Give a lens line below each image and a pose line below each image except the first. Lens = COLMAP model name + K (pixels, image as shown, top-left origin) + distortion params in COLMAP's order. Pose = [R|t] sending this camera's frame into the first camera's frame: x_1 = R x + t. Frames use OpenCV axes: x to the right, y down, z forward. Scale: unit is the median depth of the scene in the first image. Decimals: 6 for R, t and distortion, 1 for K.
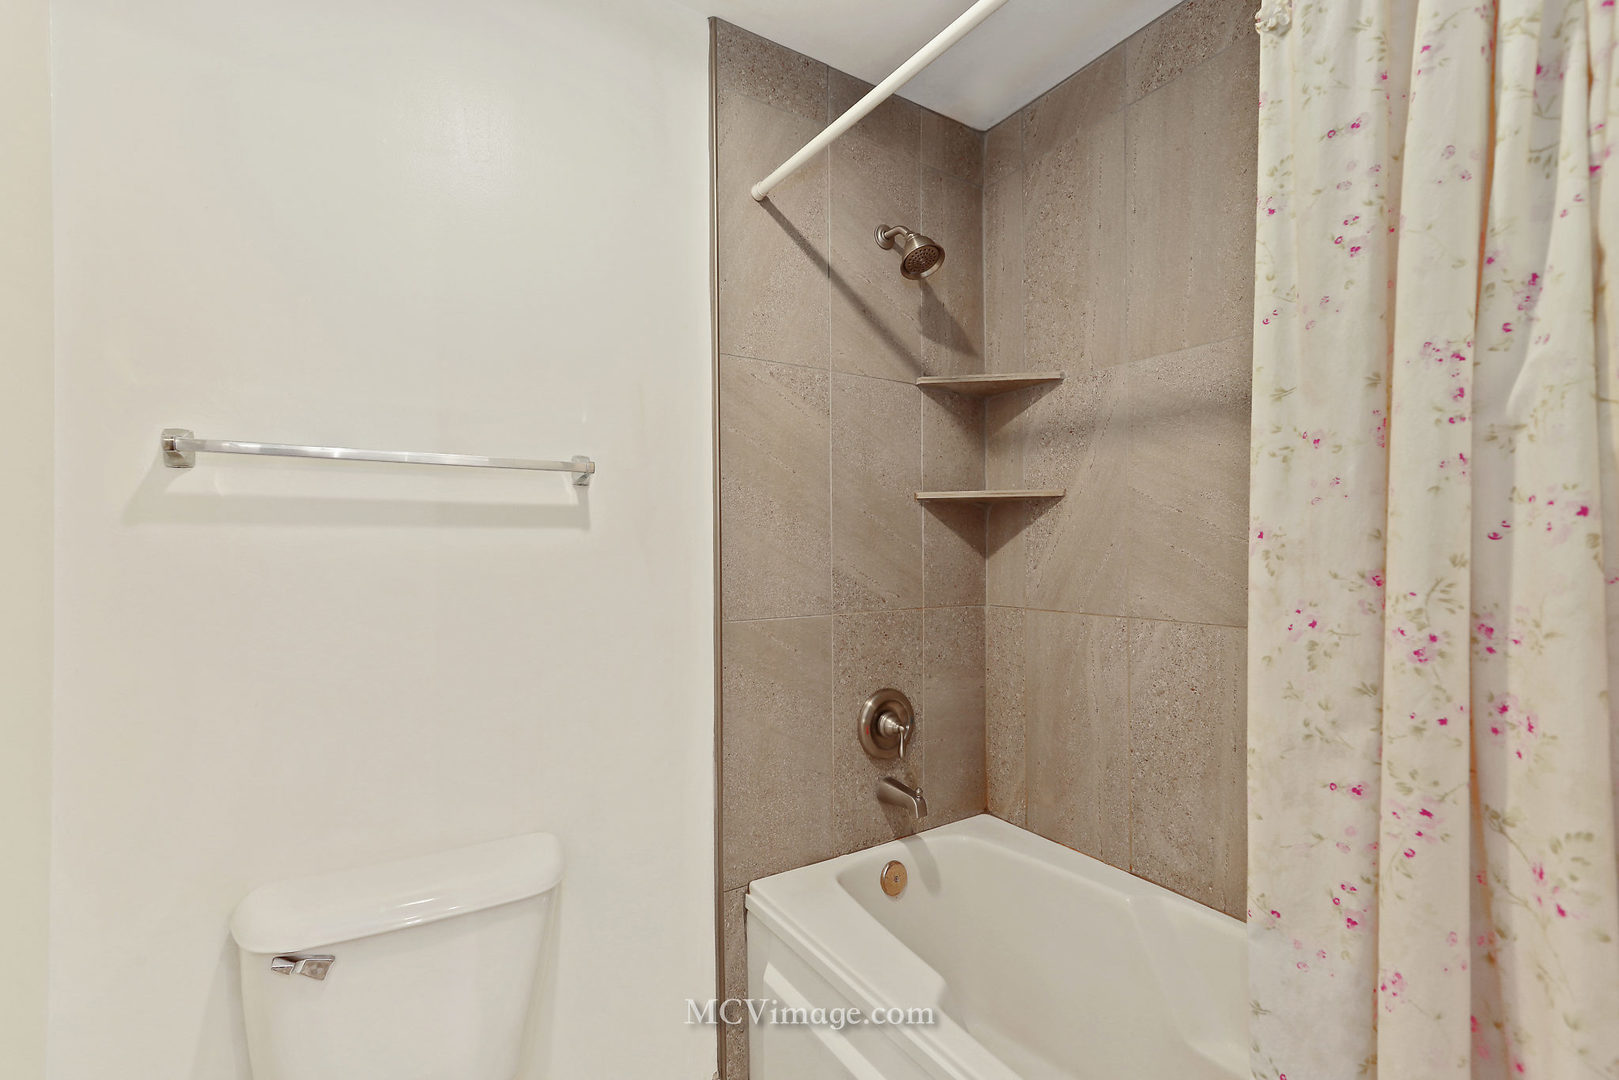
lens RADIAL K [[705.4, 0, 817.1], [0, 705.4, 549.7], [0, 0, 1]] dist [0.012828, 0.001607]
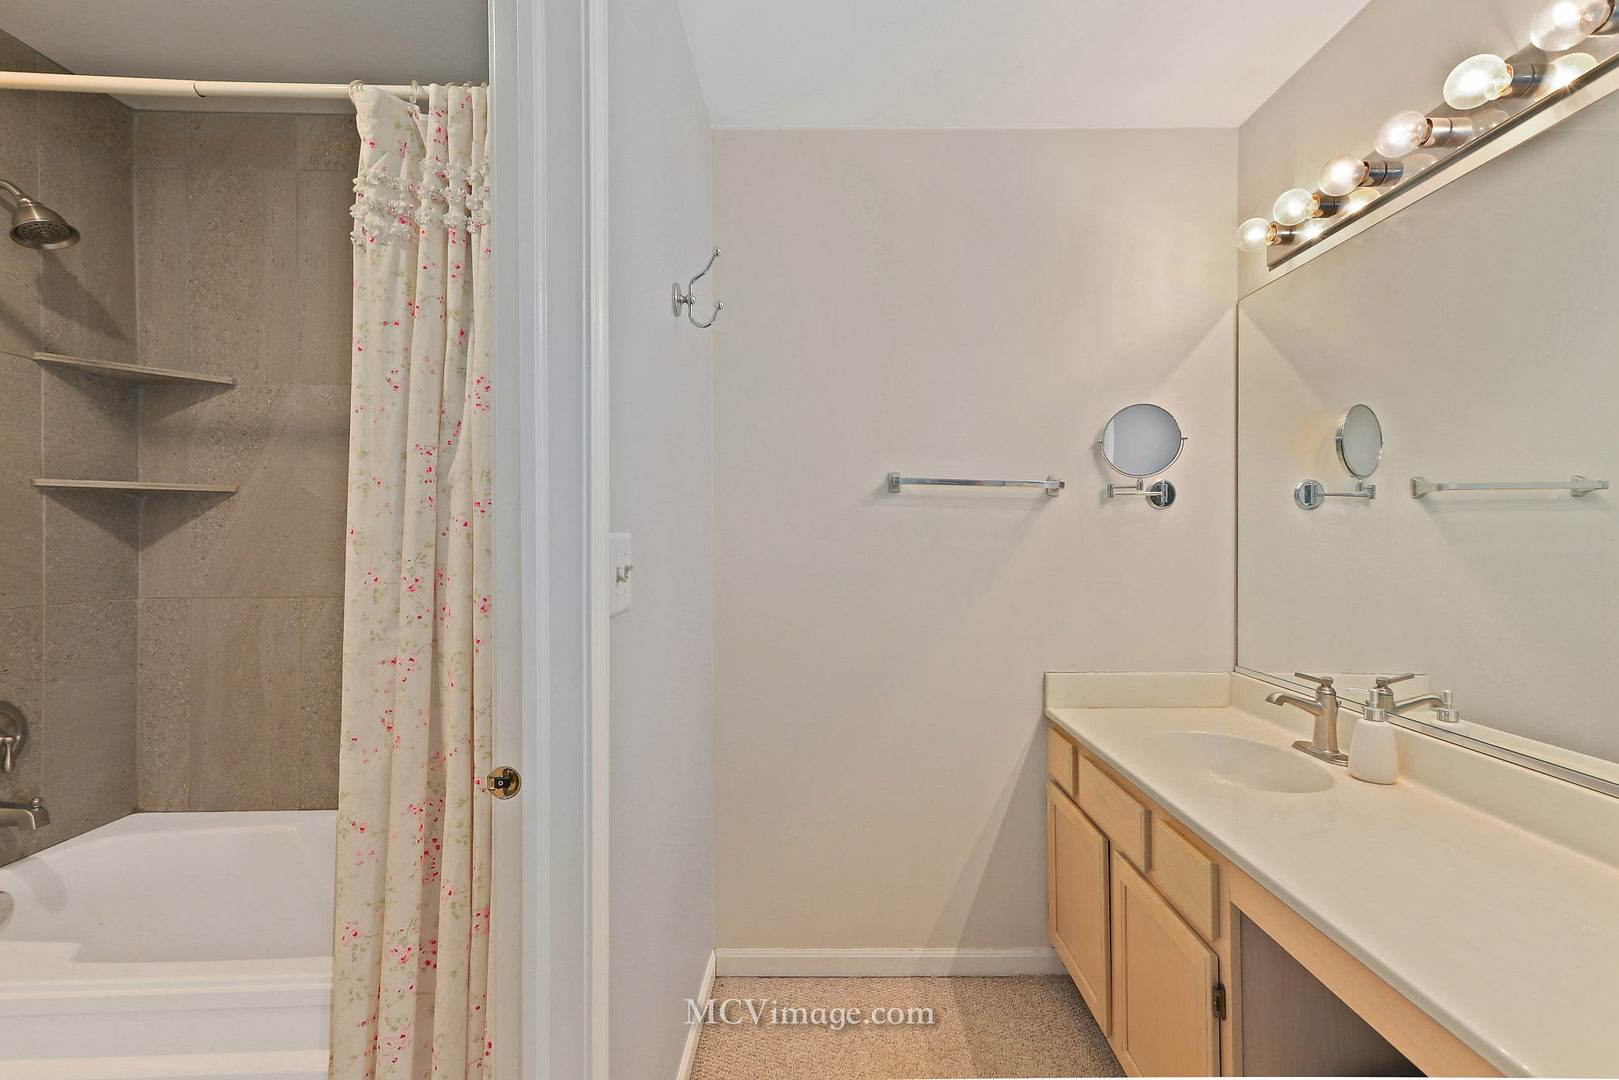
lens RADIAL K [[705.4, 0, 812.0], [0, 705.4, 535.7], [0, 0, 1]] dist [0.012828, 0.001607]
pose [[0.547189, 0.004632, 0.836996, -0.097881], [0.002027, 0.999974, -0.006859, 0.001415], [-0.837007, 0.005450, 0.547165, -0.398286]]
